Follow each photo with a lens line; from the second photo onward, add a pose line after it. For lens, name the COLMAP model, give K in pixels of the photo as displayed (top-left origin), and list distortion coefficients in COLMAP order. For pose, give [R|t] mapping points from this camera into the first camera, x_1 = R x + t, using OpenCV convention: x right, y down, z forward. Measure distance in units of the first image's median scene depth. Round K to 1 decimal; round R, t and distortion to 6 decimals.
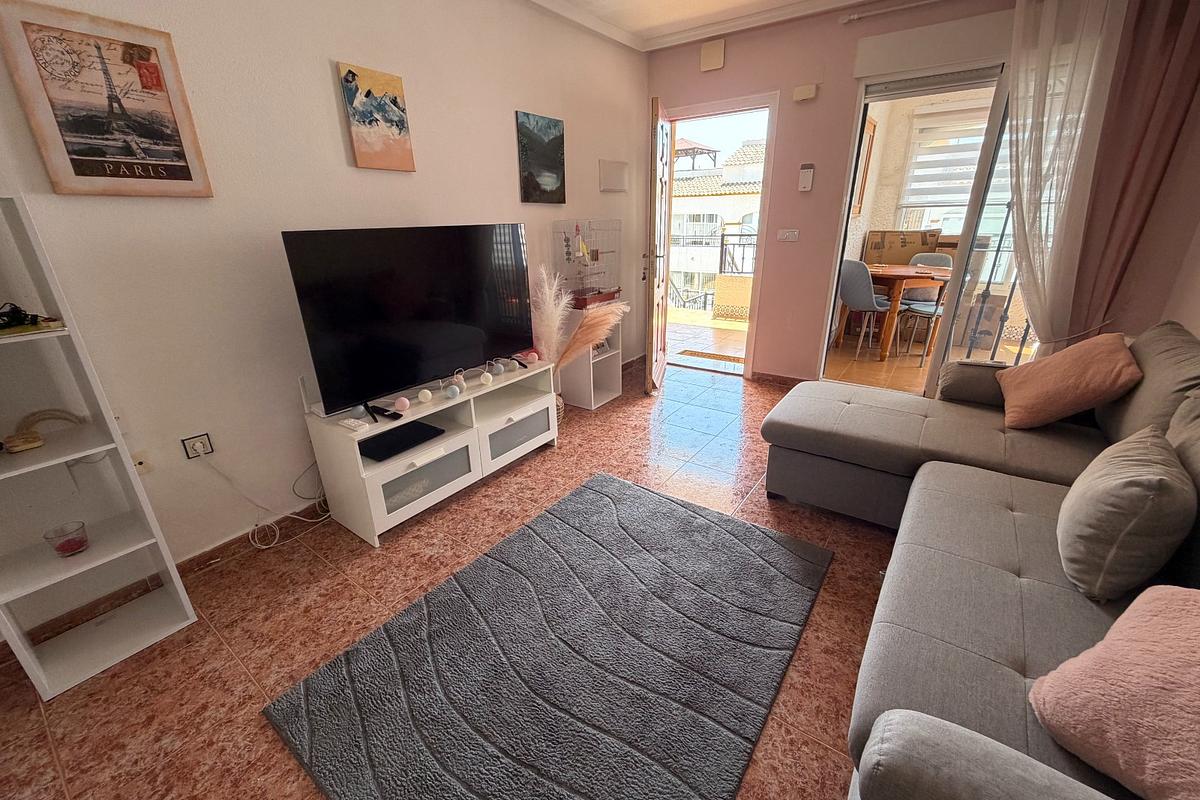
lens RADIAL K [[481.5, 0, 600.9], [0, 481.5, 399.9], [0, 0, 1]] dist [-0.000125, -0.000123]
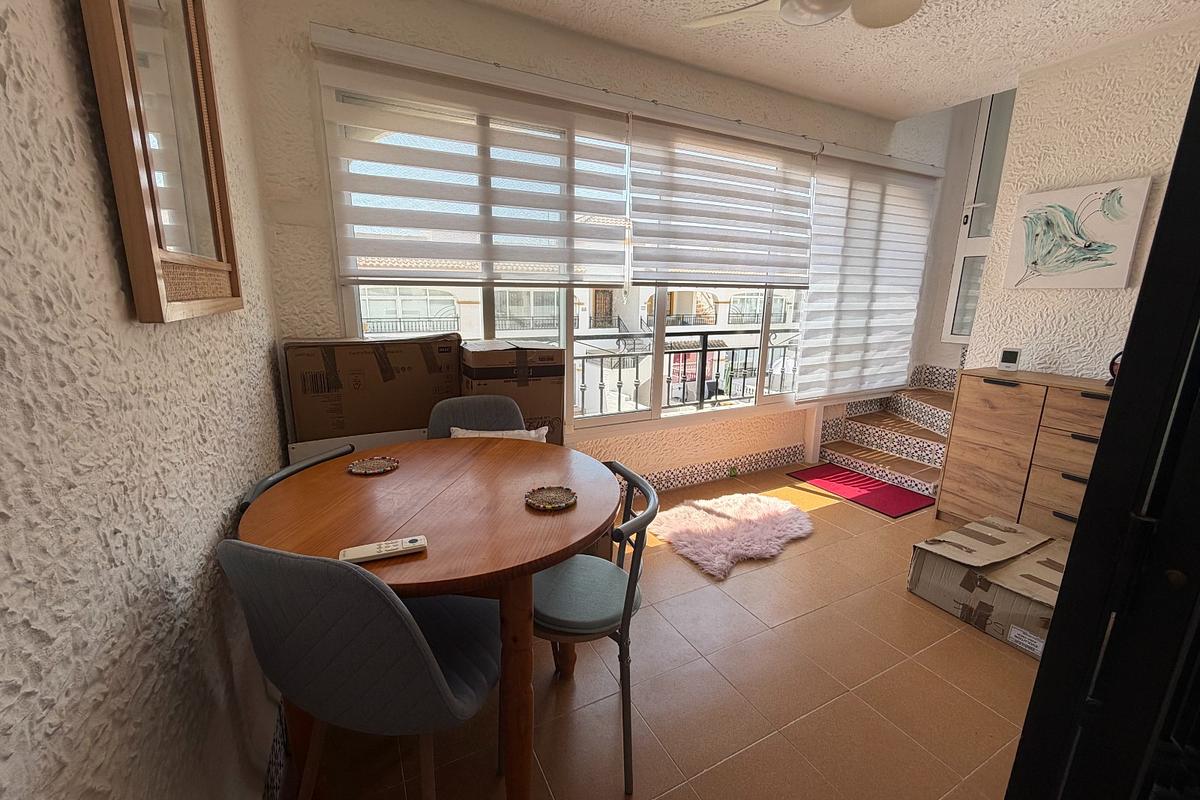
lens RADIAL K [[481.5, 0, 595.1], [0, 481.5, 397.5], [0, 0, 1]] dist [-0.000125, -0.000123]
pose [[0.455856, -0.172159, 0.873245, 0.362544], [0.296527, 0.954441, 0.033372, -0.267768], [-0.839206, 0.243728, 0.486137, 0.674537]]
